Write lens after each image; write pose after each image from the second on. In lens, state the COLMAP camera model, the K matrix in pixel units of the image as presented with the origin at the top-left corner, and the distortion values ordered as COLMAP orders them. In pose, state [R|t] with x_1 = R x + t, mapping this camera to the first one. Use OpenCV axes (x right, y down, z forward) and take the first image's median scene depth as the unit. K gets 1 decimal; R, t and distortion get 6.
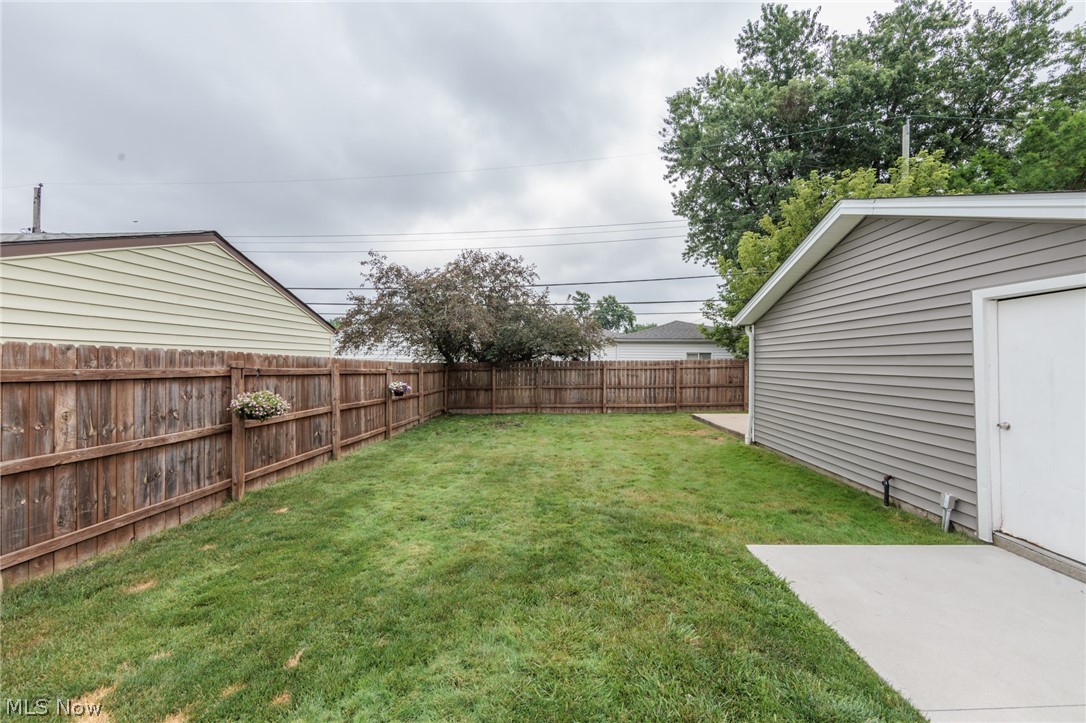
lens RADIAL K [[425.3, 0, 542.8], [0, 425.3, 360.1], [0, 0, 1]] dist [-0.003691, 0.000465]
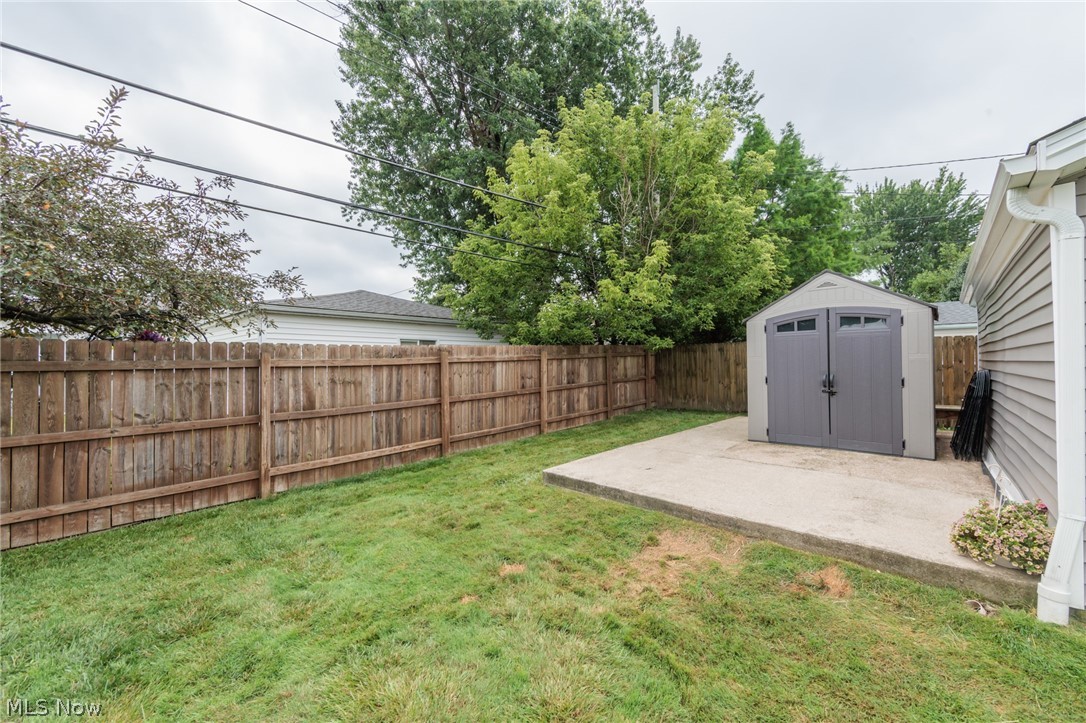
lens RADIAL K [[425.3, 0, 546.3], [0, 425.3, 358.7], [0, 0, 1]] dist [-0.003691, 0.000465]
pose [[0.654833, -0.003439, 0.755766, 0.035706], [0.010861, 0.999929, -0.004861, 0.018181], [-0.755695, 0.011392, 0.654824, 0.602987]]
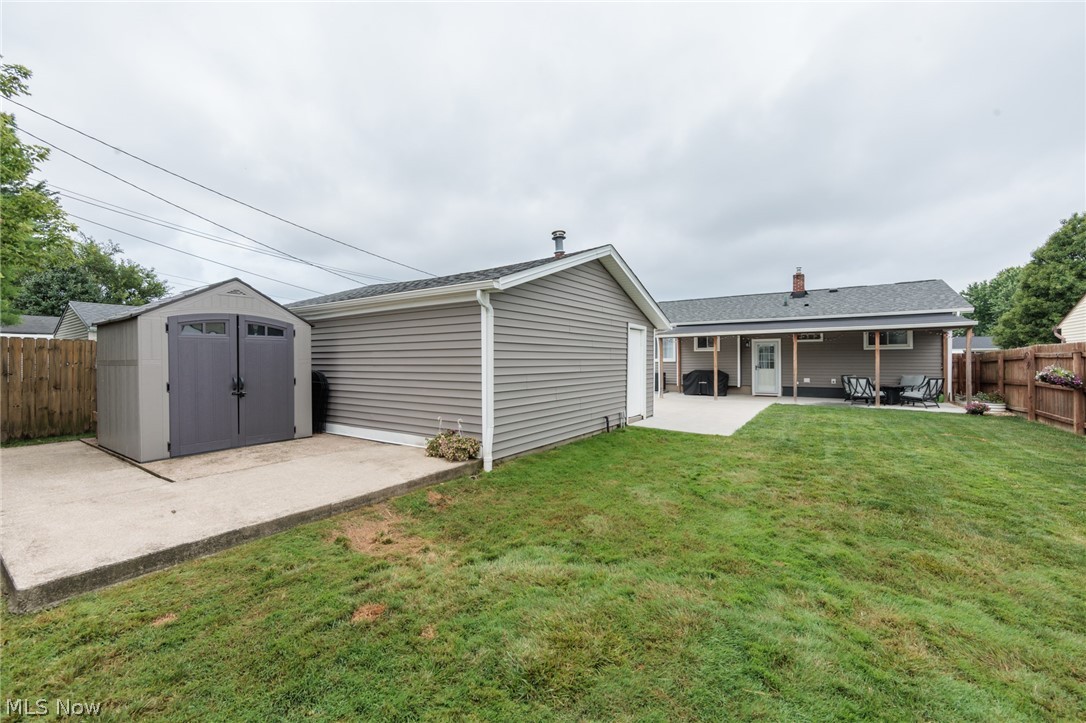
lens RADIAL K [[425.3, 0, 547.7], [0, 425.3, 359.1], [0, 0, 1]] dist [-0.003691, 0.000465]
pose [[-0.852846, -0.001245, 0.522161, 0.026469], [-0.003242, 0.999991, -0.002910, 0.015315], [-0.522152, -0.004174, -0.852842, 0.904992]]
